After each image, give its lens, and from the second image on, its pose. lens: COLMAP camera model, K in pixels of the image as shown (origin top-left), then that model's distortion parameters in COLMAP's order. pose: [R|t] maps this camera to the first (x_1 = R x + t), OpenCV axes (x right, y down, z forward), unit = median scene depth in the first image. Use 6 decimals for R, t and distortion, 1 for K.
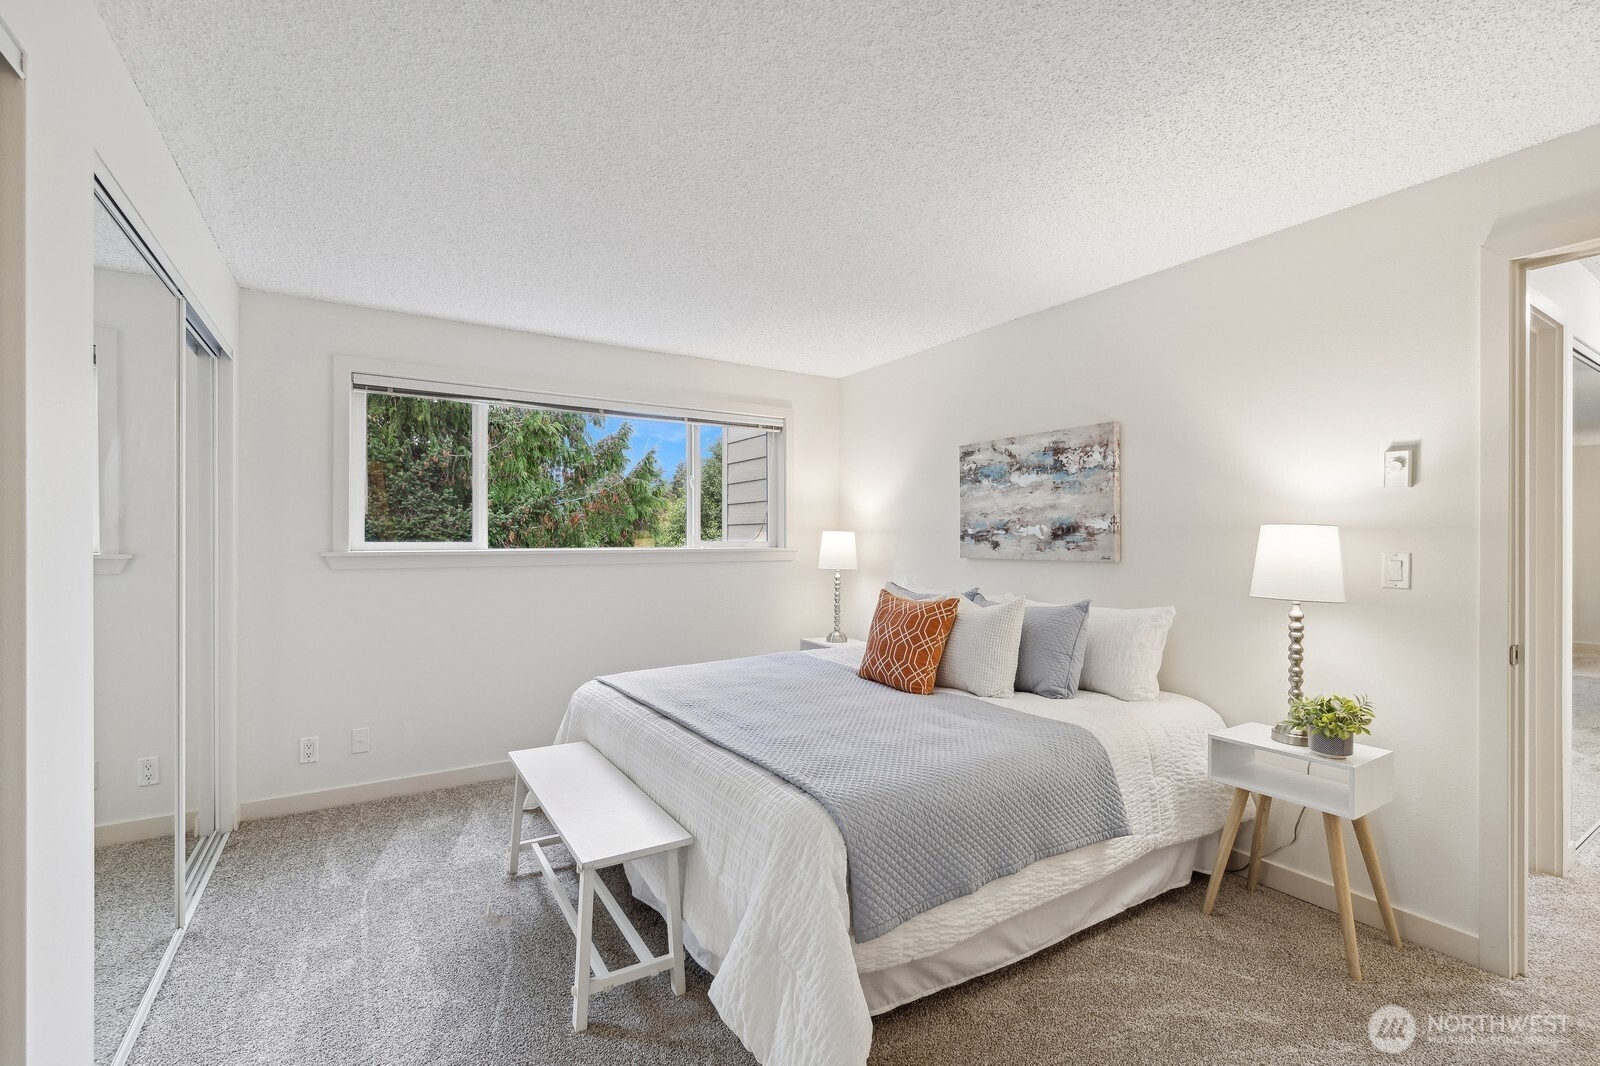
lens RADIAL K [[704.4, 0, 798.5], [0, 704.4, 540.0], [0, 0, 1]] dist [0.000760, -0.000683]
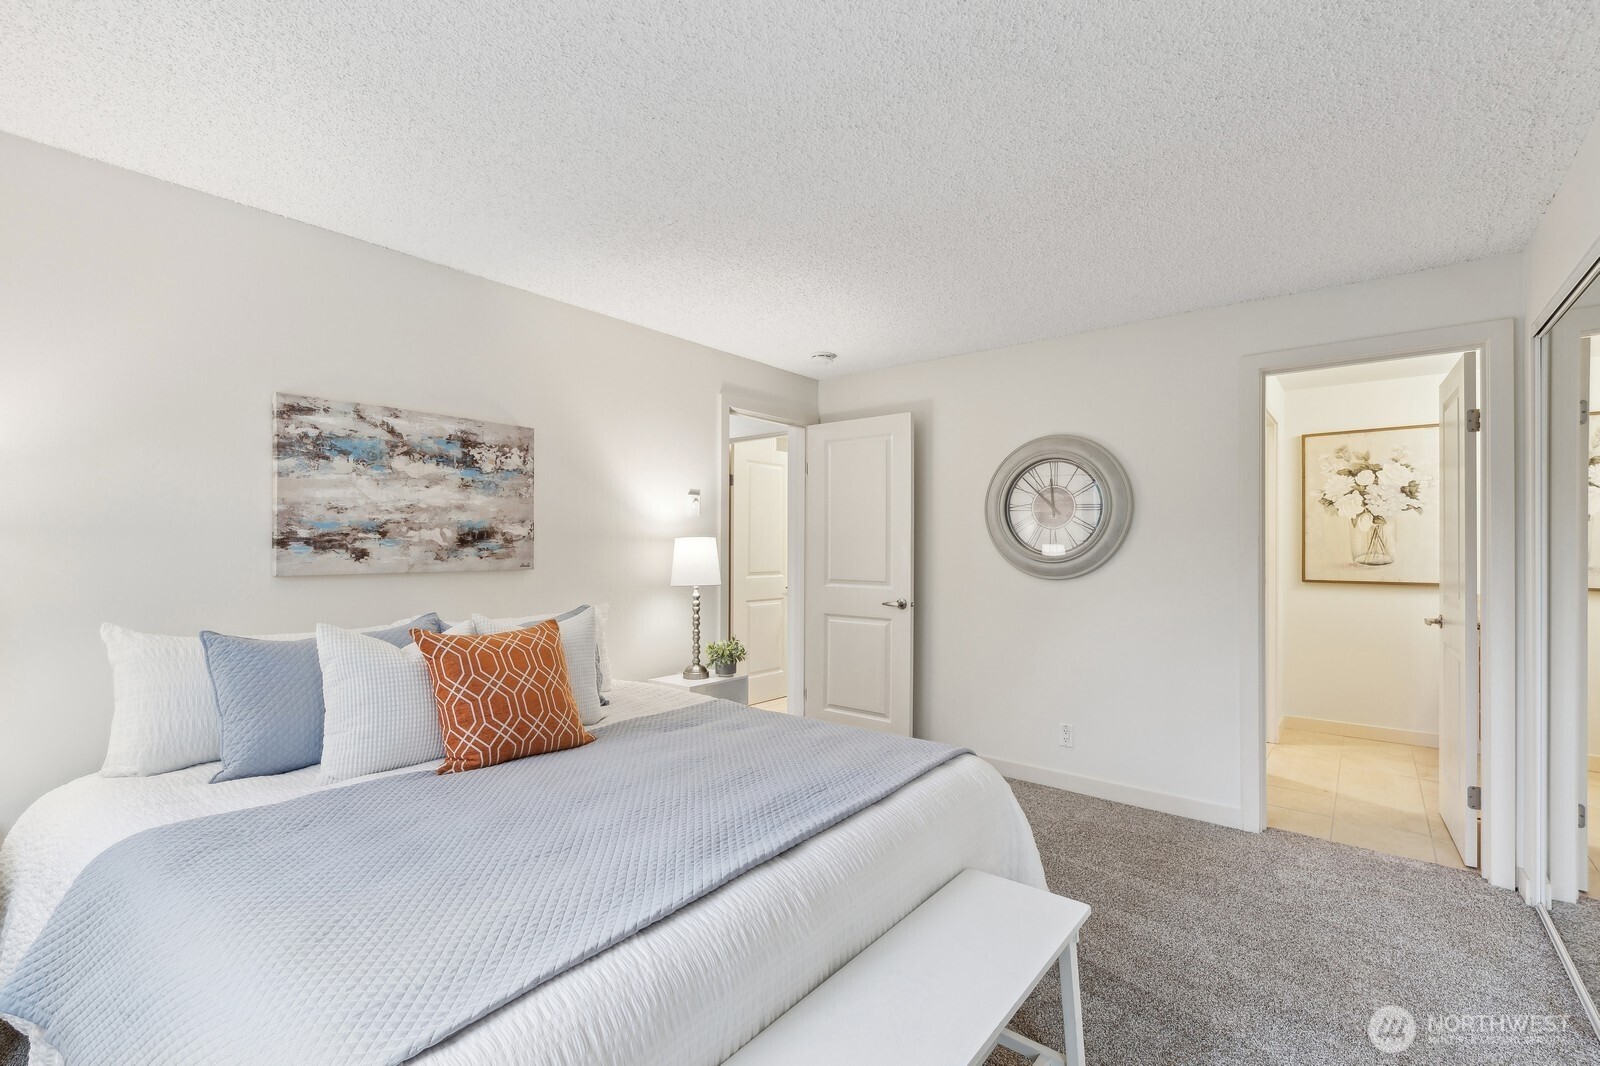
lens RADIAL K [[704.4, 0, 792.9], [0, 704.4, 541.4], [0, 0, 1]] dist [0.000760, -0.000683]
pose [[-0.322977, 0.002936, 0.946402, -0.562638], [-0.003782, 0.999983, -0.004393, -0.004522], [-0.946399, -0.004999, -0.322960, 0.889230]]
